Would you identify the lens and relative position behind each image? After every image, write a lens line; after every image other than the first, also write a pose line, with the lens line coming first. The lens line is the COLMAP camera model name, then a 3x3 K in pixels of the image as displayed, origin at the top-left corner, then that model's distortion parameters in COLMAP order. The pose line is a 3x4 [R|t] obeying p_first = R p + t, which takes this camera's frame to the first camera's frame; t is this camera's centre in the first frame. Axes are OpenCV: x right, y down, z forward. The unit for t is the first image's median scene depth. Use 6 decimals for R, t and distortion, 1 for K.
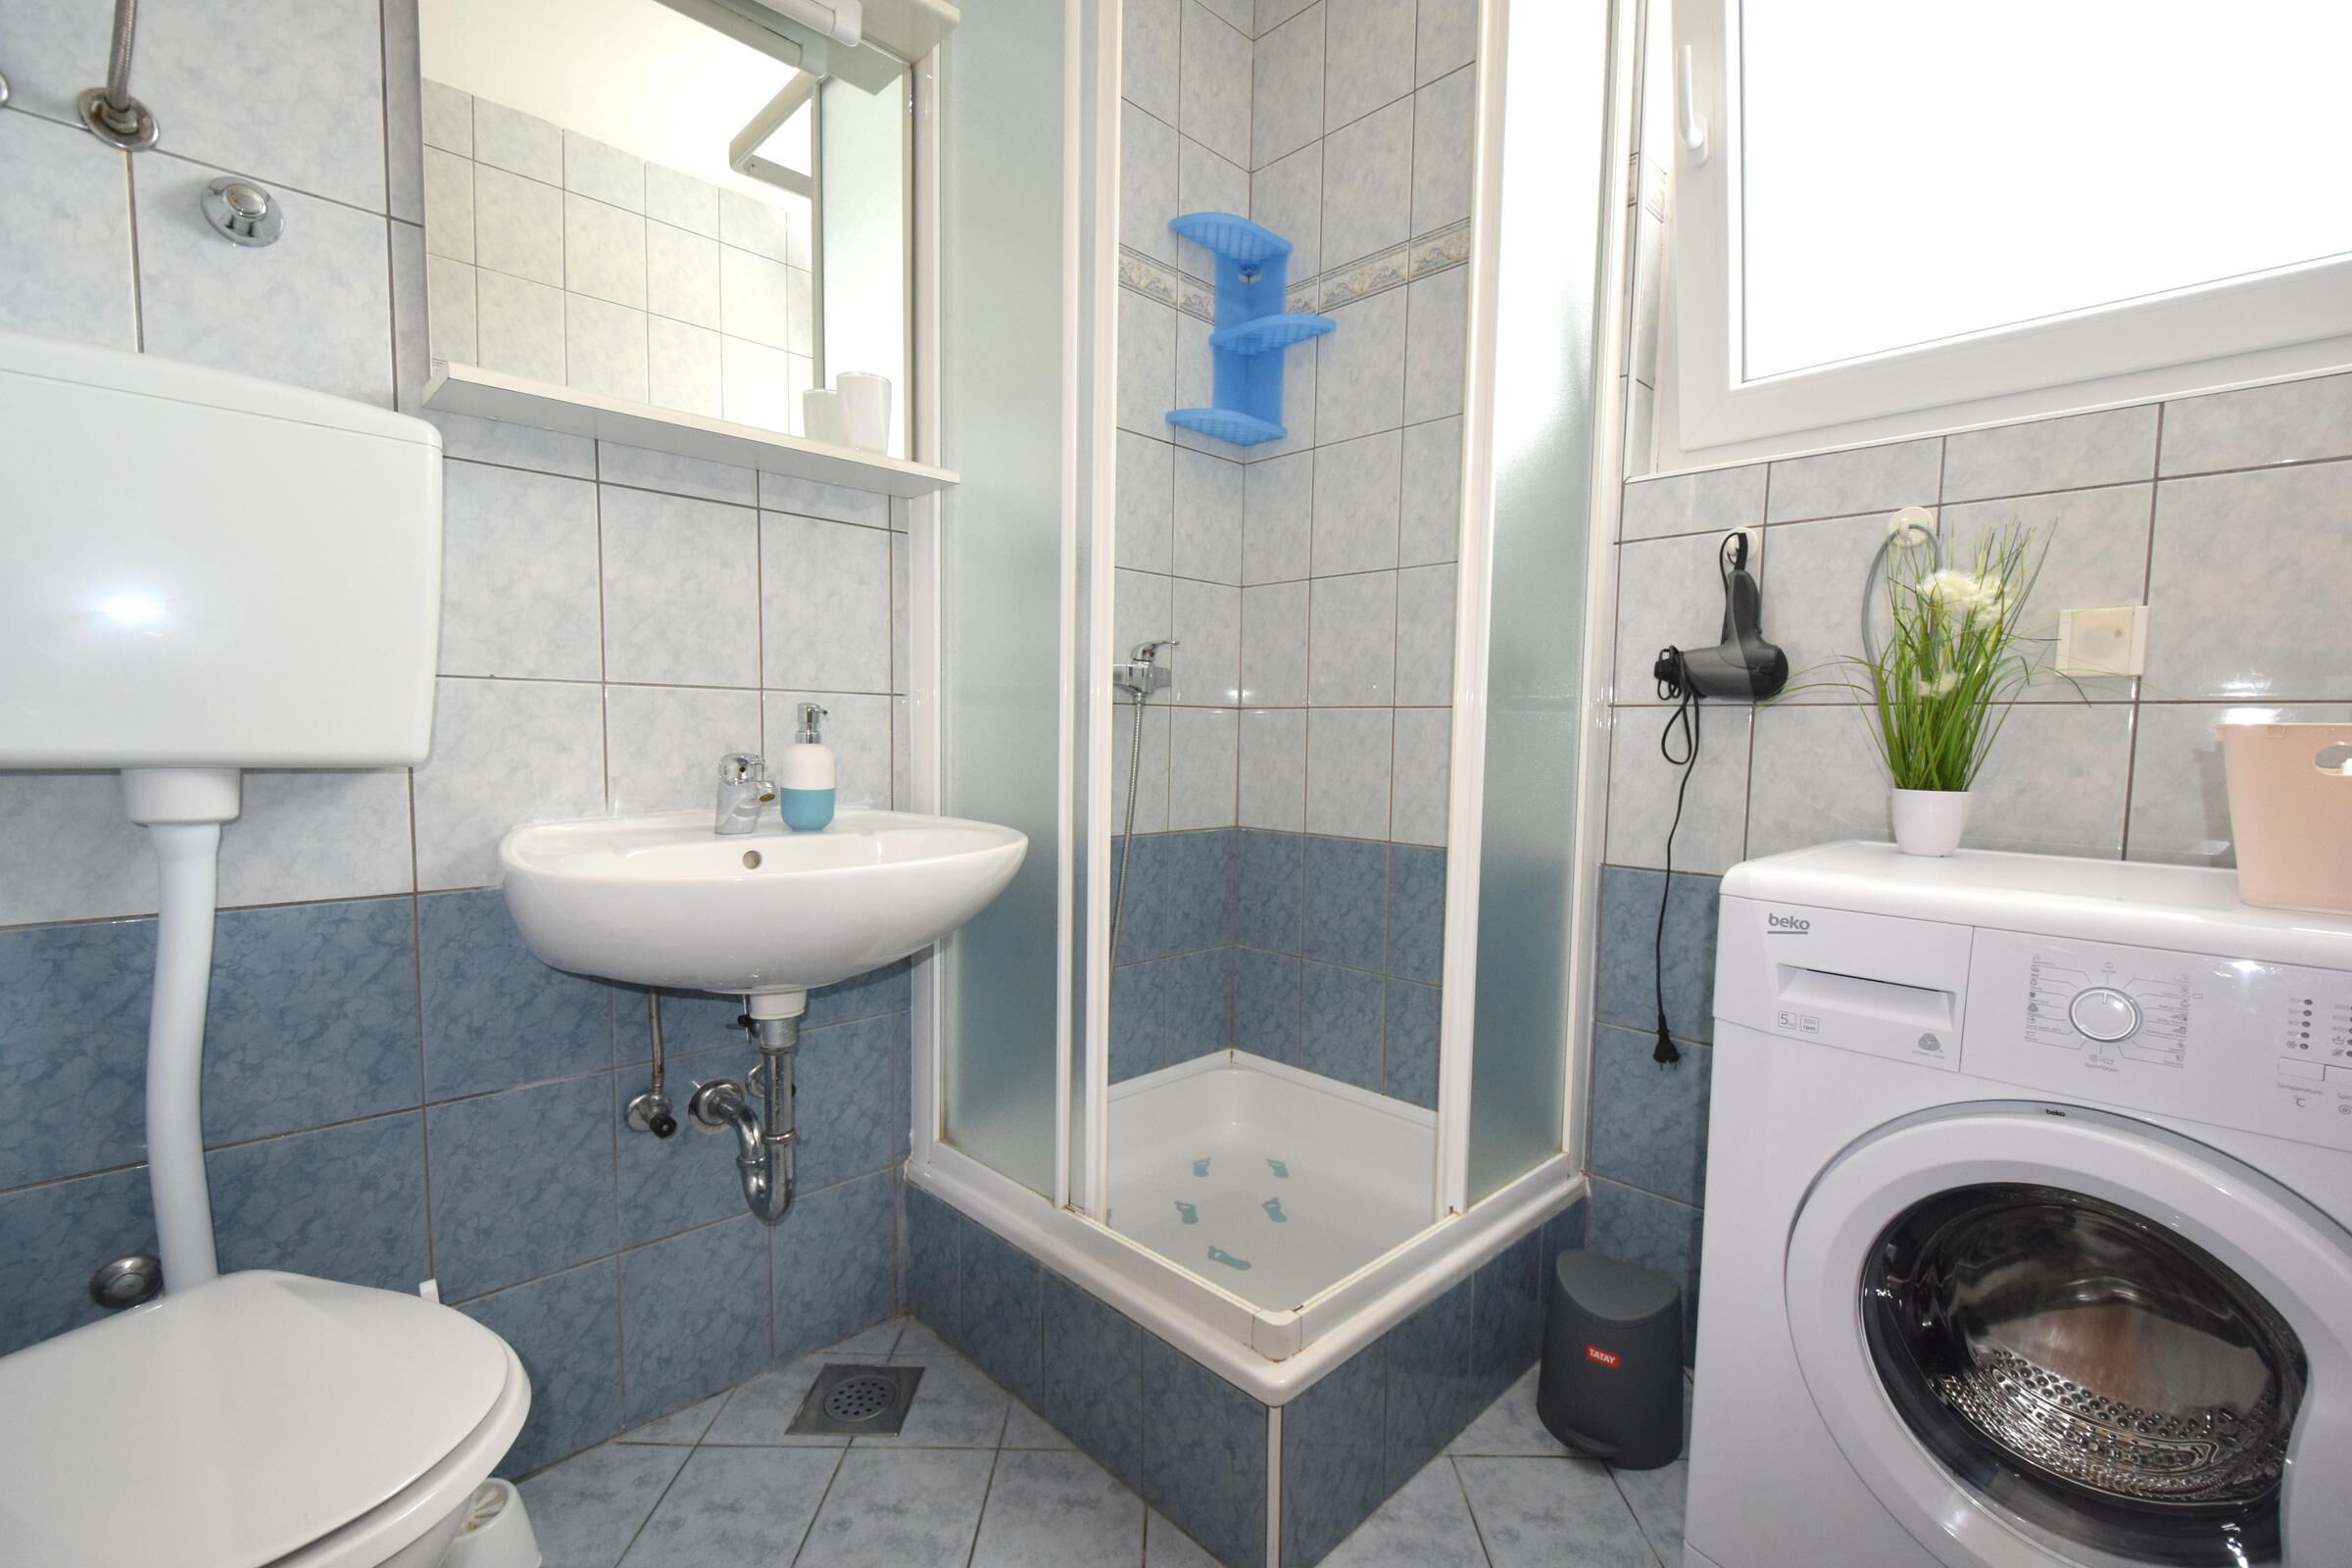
lens RADIAL K [[1033.0, 0, 1176.4], [0, 1033.0, 810.1], [0, 0, 1]] dist [0.000704, -0.003977]
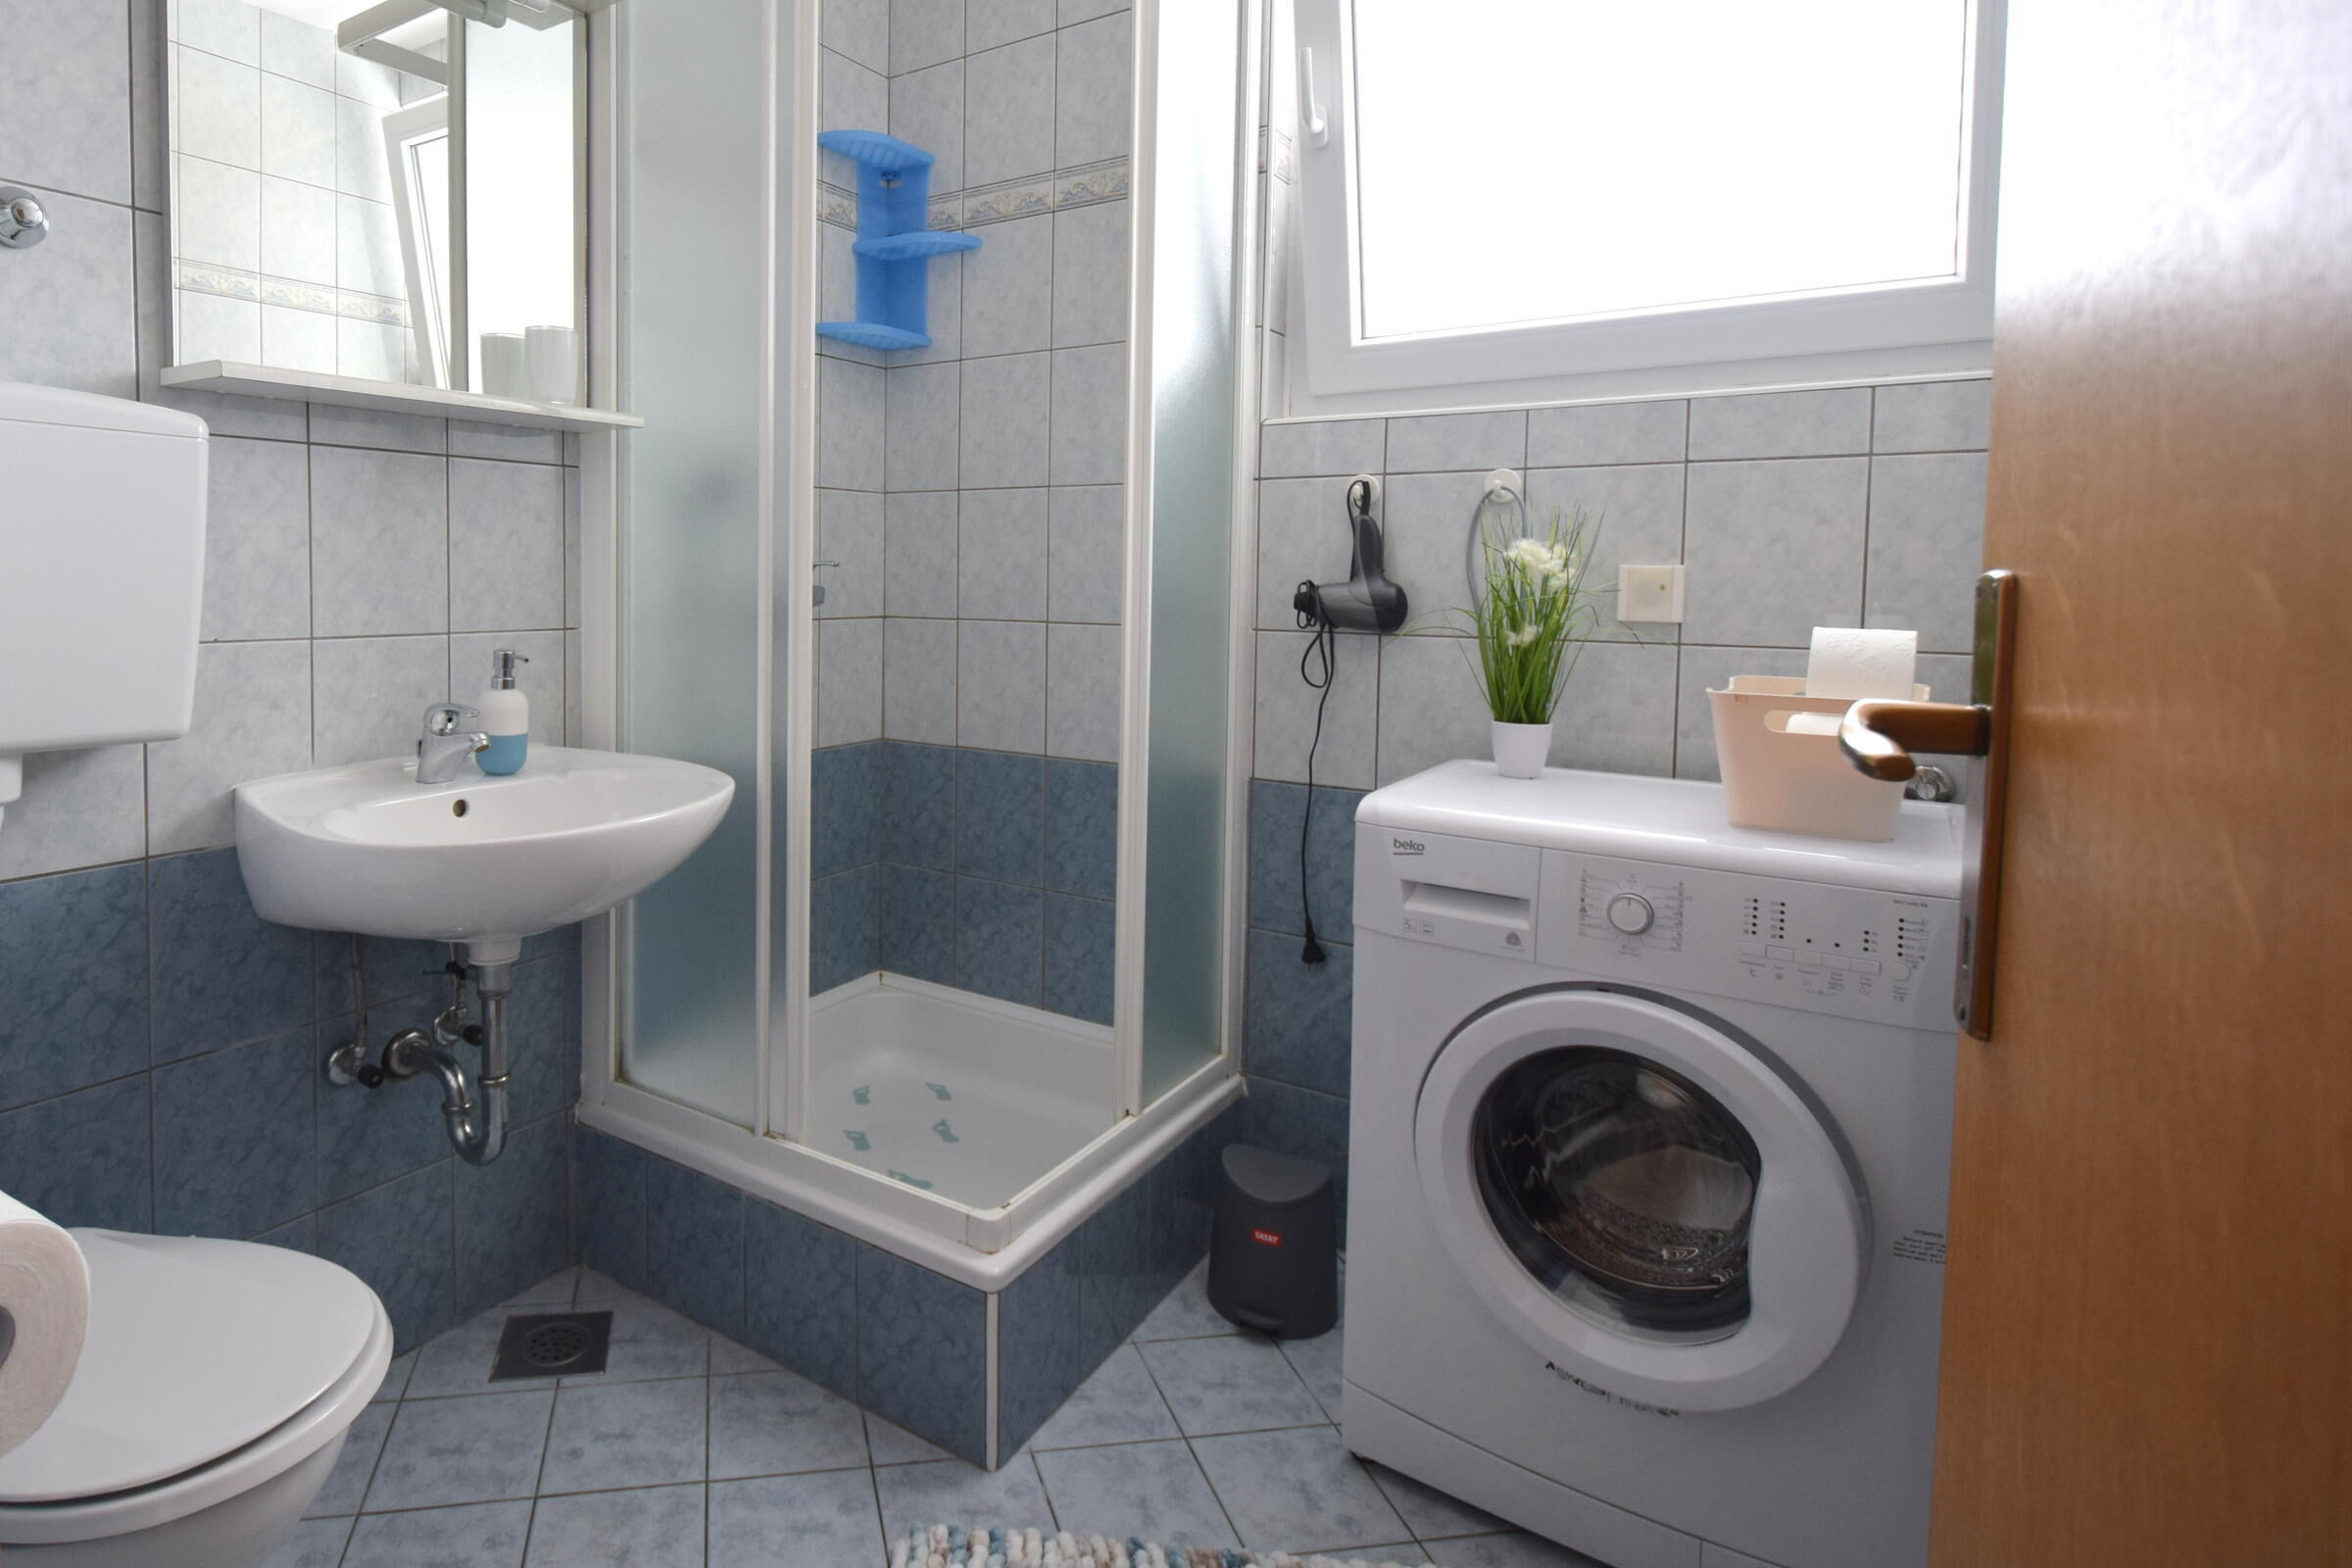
lens RADIAL K [[741.9, 0, 1084.5], [0, 741.9, 780.0], [0, 0, 1]] dist [-0.000782, -0.000079]
pose [[0.990581, -0.014923, 0.136109, 0.120770], [0.018521, 0.999511, -0.025205, 0.060637], [-0.135667, 0.027489, 0.990373, 0.232693]]
